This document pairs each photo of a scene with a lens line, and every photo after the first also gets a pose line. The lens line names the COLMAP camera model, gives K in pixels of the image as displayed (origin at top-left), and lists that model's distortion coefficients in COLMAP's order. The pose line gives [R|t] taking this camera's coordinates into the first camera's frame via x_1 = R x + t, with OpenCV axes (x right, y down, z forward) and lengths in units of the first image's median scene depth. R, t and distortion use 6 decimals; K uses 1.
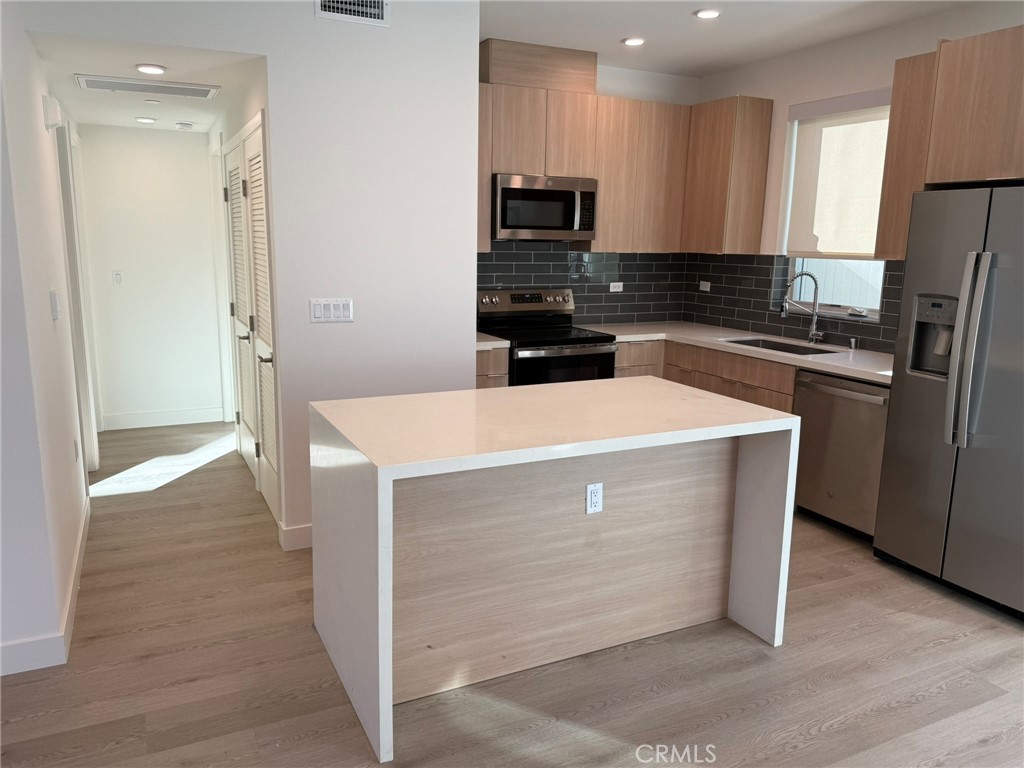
lens RADIAL K [[761.6, 0, 512.0], [0, 761.6, 384.0], [0, 0, 1]] dist [0.119138, -0.213264]
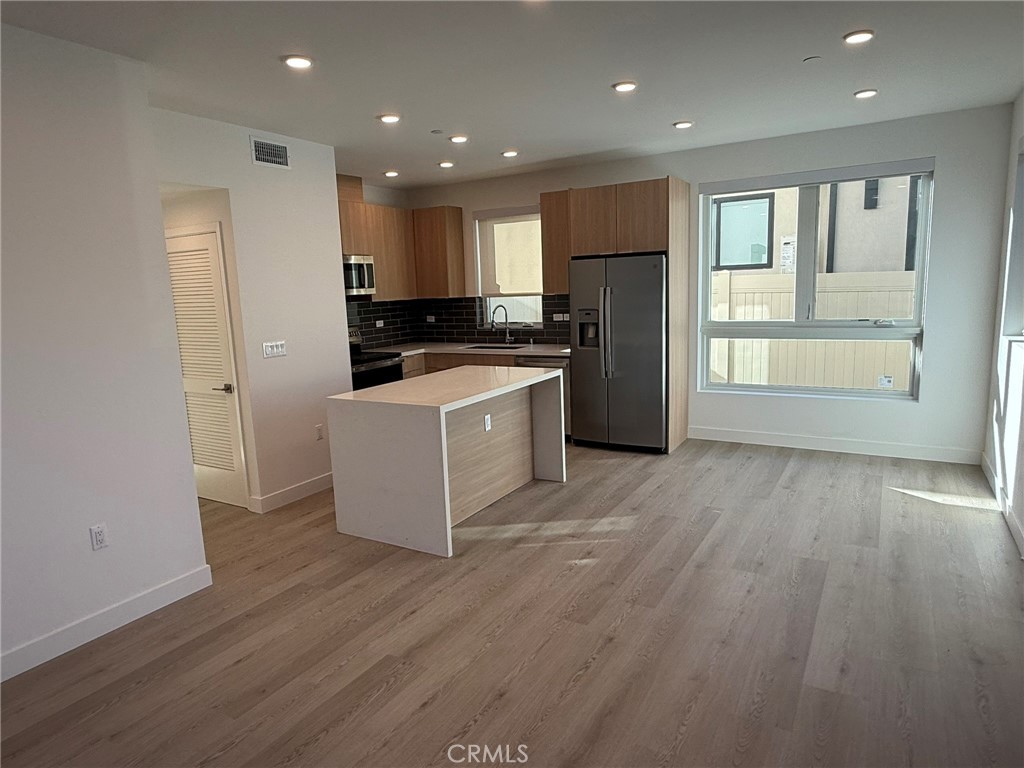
lens RADIAL K [[639.1, 0, 512.0], [0, 639.1, 384.0], [0, 0, 1]] dist [-0.002444, -0.000647]
pose [[0.836433, -0.135729, 0.530996, -0.507057], [0.156991, 0.987587, 0.005145, 0.039359], [-0.525103, 0.079058, 0.847359, -0.309308]]
